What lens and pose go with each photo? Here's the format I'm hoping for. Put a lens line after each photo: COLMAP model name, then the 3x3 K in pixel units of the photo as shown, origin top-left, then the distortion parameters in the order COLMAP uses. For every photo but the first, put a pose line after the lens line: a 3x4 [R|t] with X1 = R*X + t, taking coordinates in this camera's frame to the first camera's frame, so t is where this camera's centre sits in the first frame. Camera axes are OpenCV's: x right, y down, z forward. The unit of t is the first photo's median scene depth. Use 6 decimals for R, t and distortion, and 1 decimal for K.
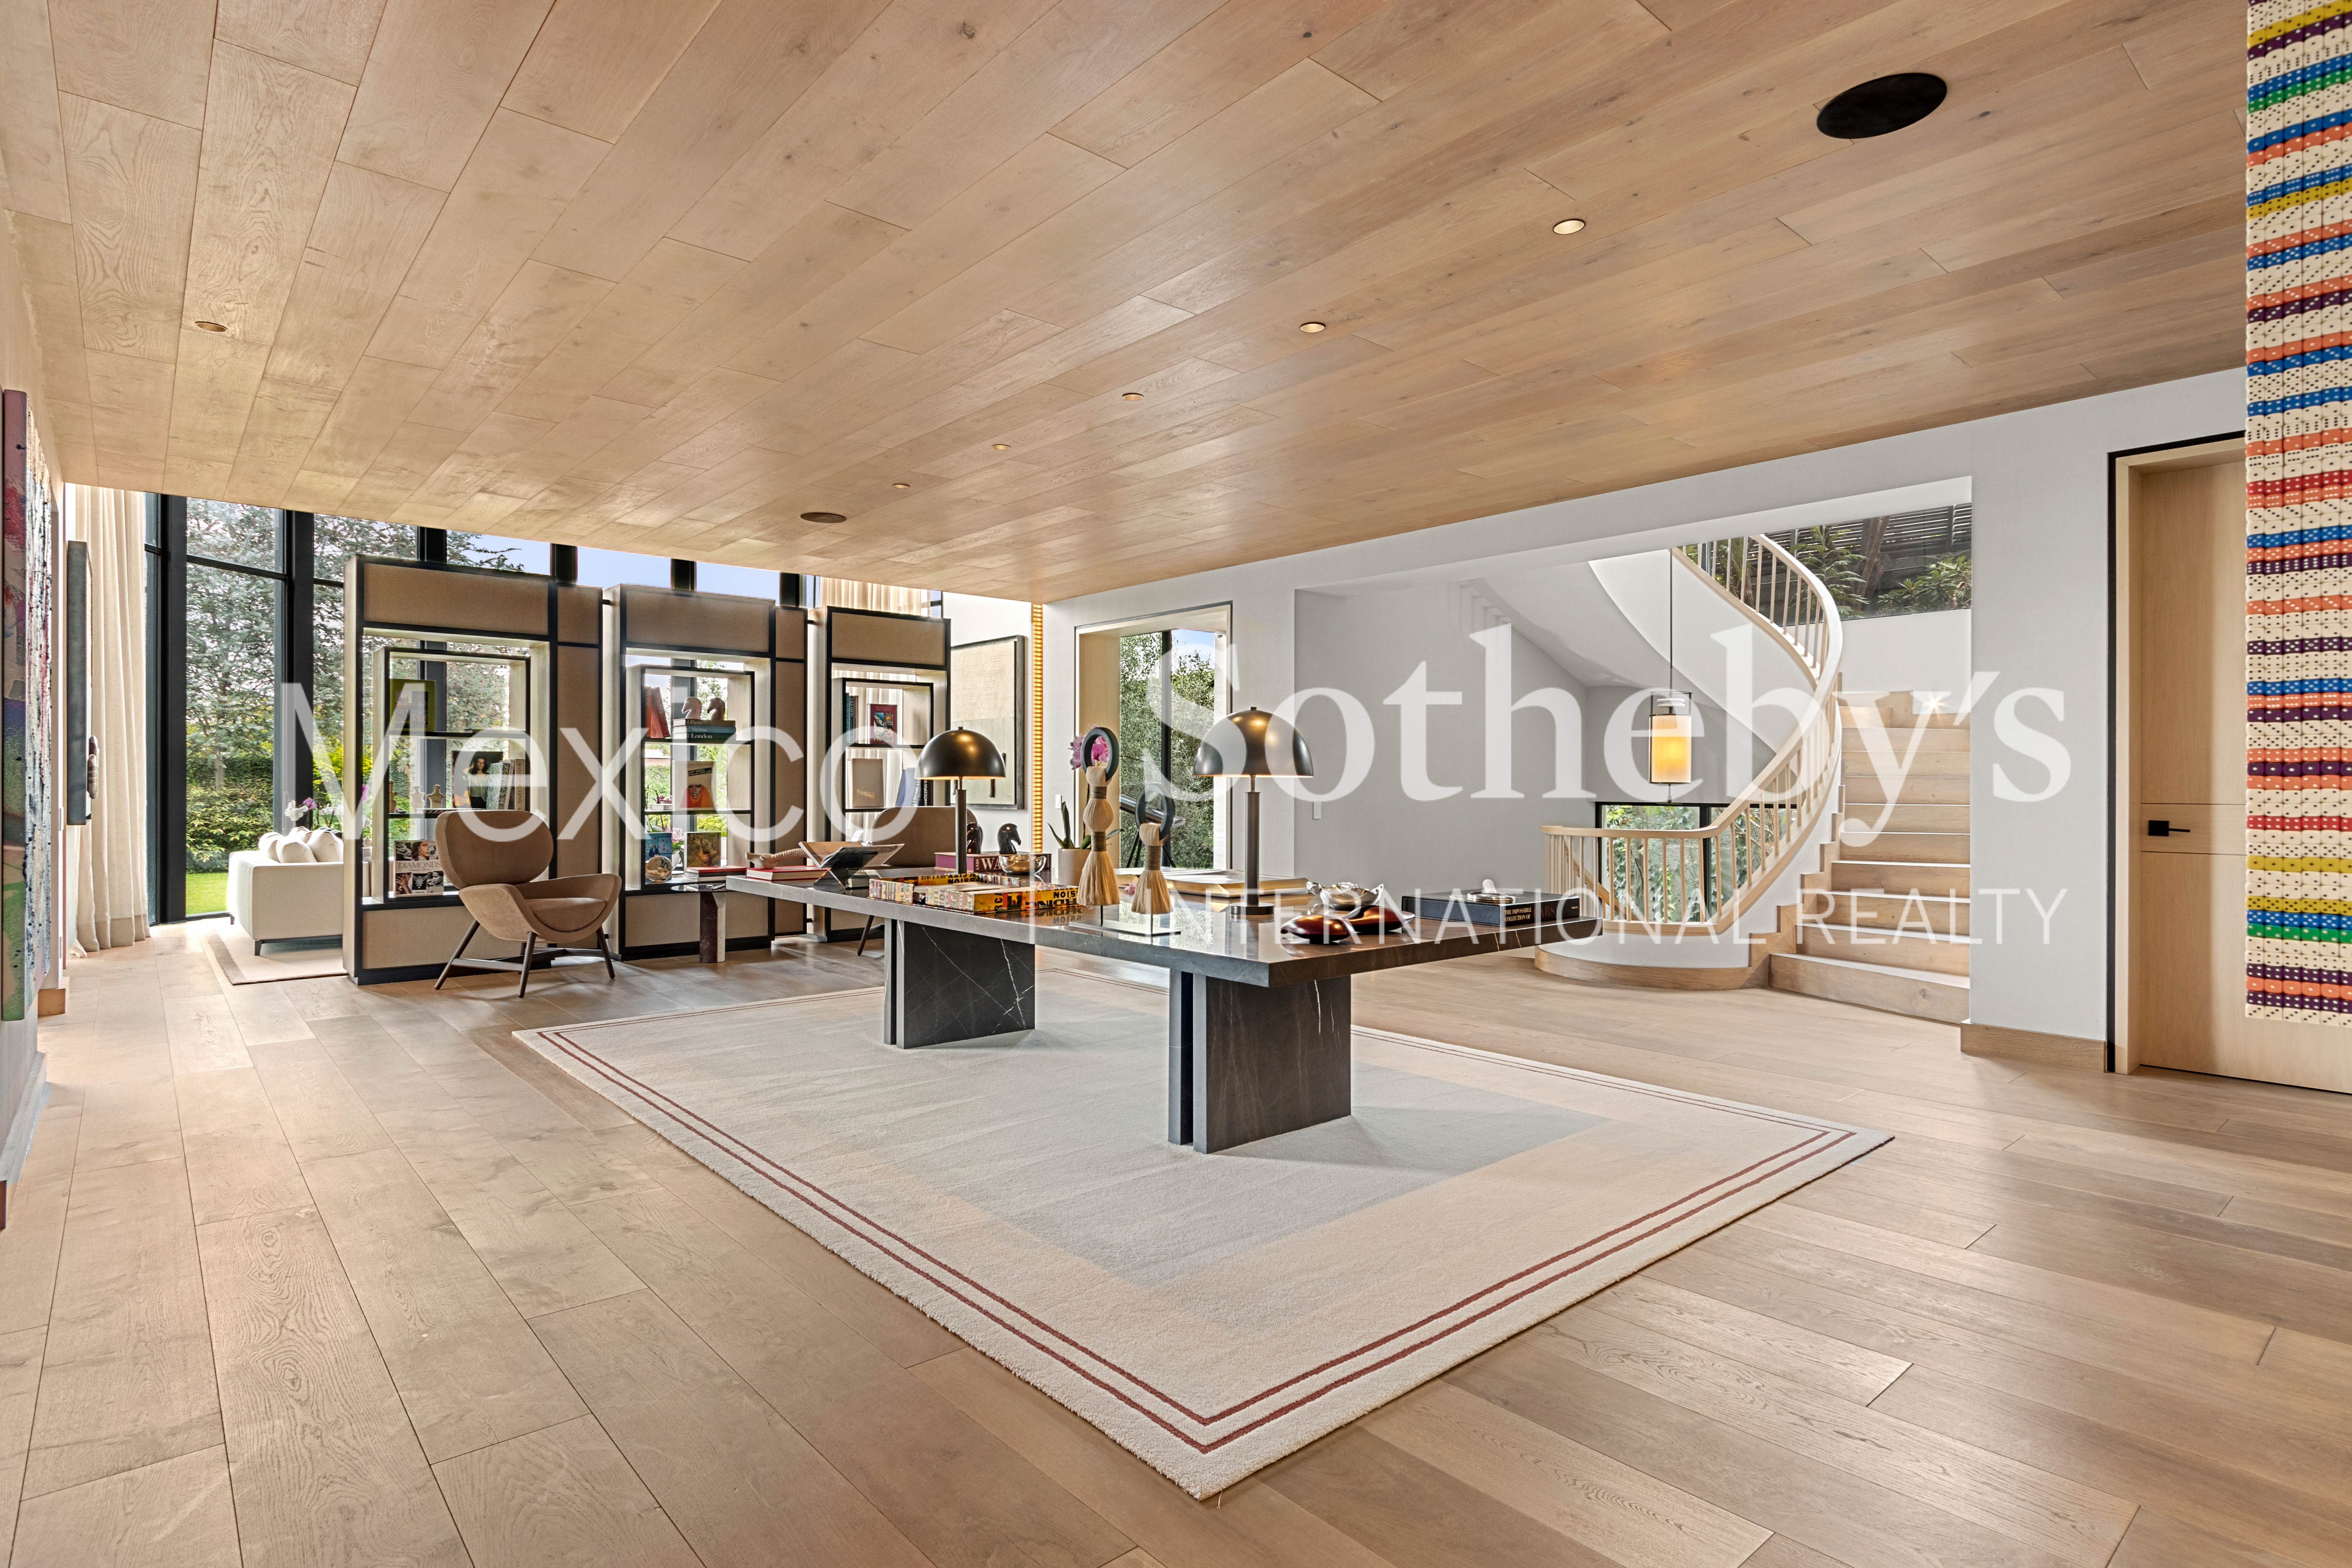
lens RADIAL K [[1175.6, 0, 1188.1], [0, 1175.6, 781.2], [0, 0, 1]] dist [0.024222, -0.000358]
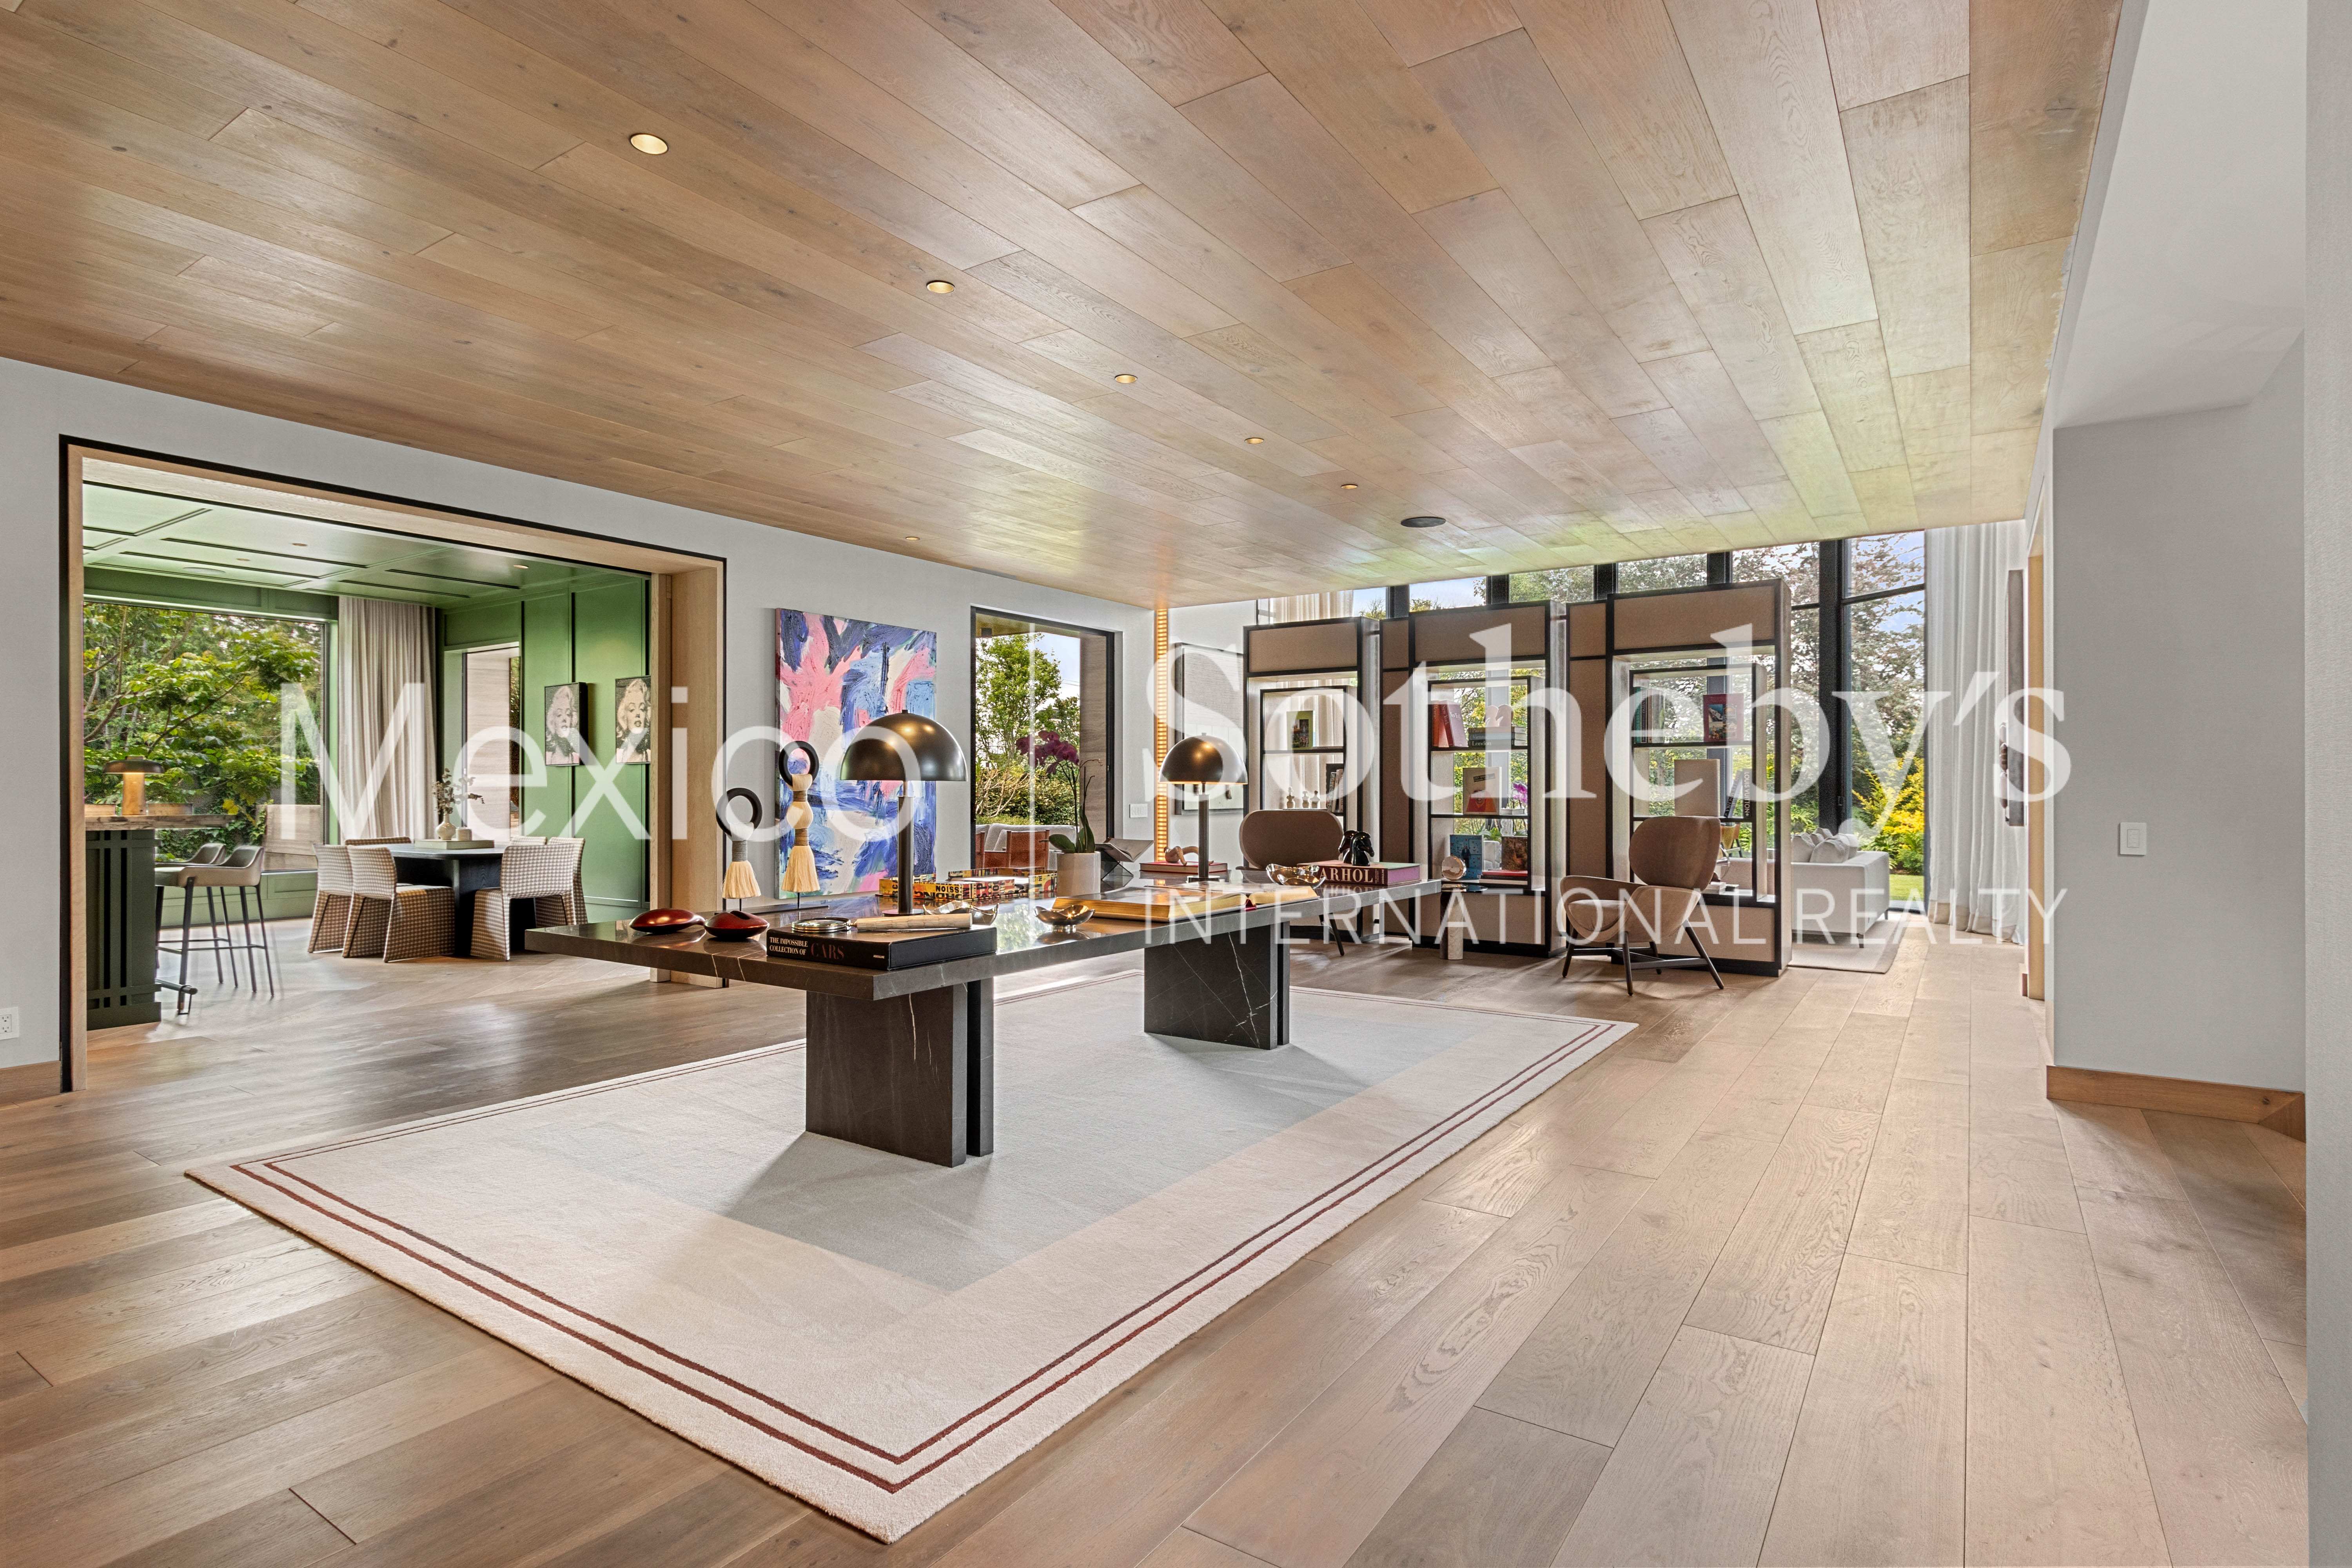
lens RADIAL K [[1175.6, 0, 1183.2], [0, 1175.6, 790.1], [0, 0, 1]] dist [0.024222, -0.000358]
pose [[0.250045, 0.003367, -0.968228, 1.125548], [-0.002397, 0.999993, 0.002859, 0.000101], [0.968231, 0.001606, 0.250052, 1.039701]]
